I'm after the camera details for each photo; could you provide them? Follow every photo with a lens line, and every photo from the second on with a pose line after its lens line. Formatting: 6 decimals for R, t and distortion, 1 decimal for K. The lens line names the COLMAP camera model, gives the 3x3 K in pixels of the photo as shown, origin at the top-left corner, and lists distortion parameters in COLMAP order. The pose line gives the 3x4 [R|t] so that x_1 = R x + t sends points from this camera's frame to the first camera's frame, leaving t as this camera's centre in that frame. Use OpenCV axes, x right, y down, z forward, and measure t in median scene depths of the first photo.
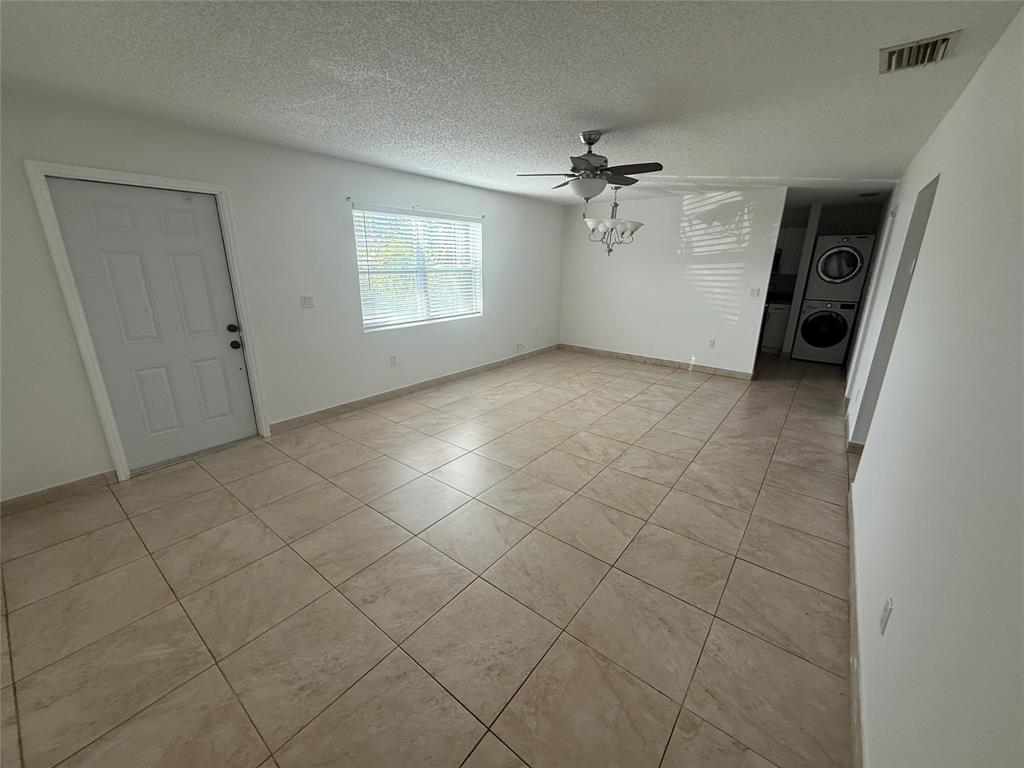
lens RADIAL K [[405.5, 0, 506.7], [0, 405.5, 382.5], [0, 0, 1]] dist [-0.002064, -0.000386]
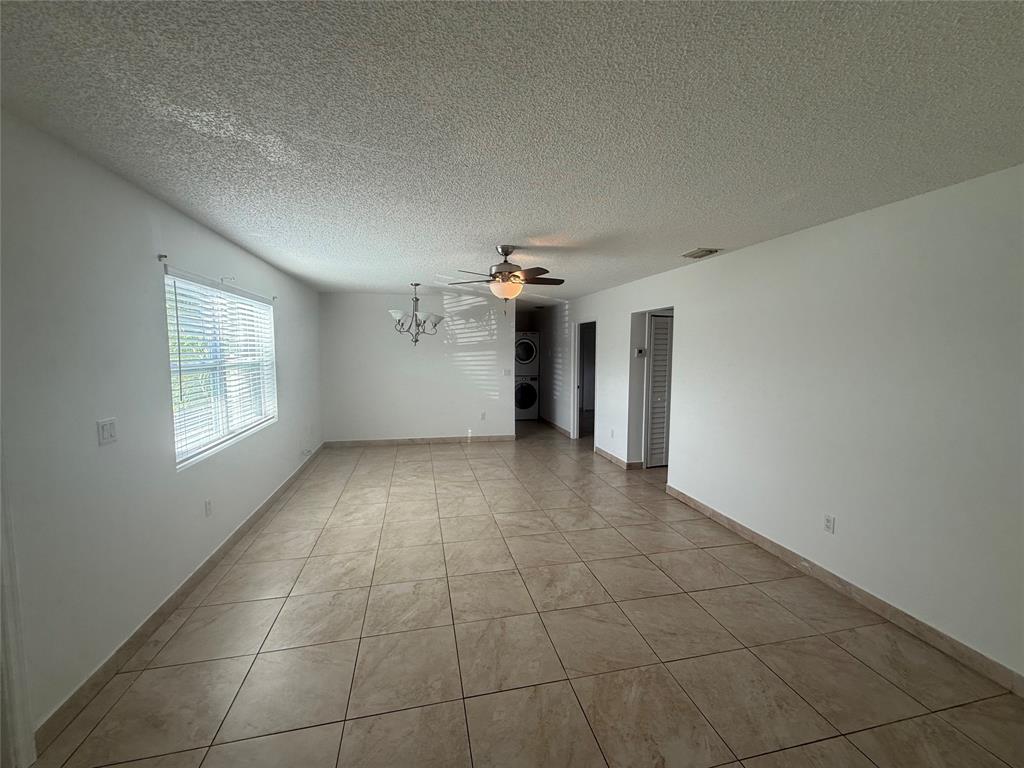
lens RADIAL K [[405.5, 0, 508.6], [0, 405.5, 383.4], [0, 0, 1]] dist [-0.002064, -0.000386]
pose [[0.629435, -0.071350, 0.773771, -0.410173], [0.225660, 0.969646, -0.094154, -0.069240], [-0.743566, 0.233872, 0.626429, 0.202654]]
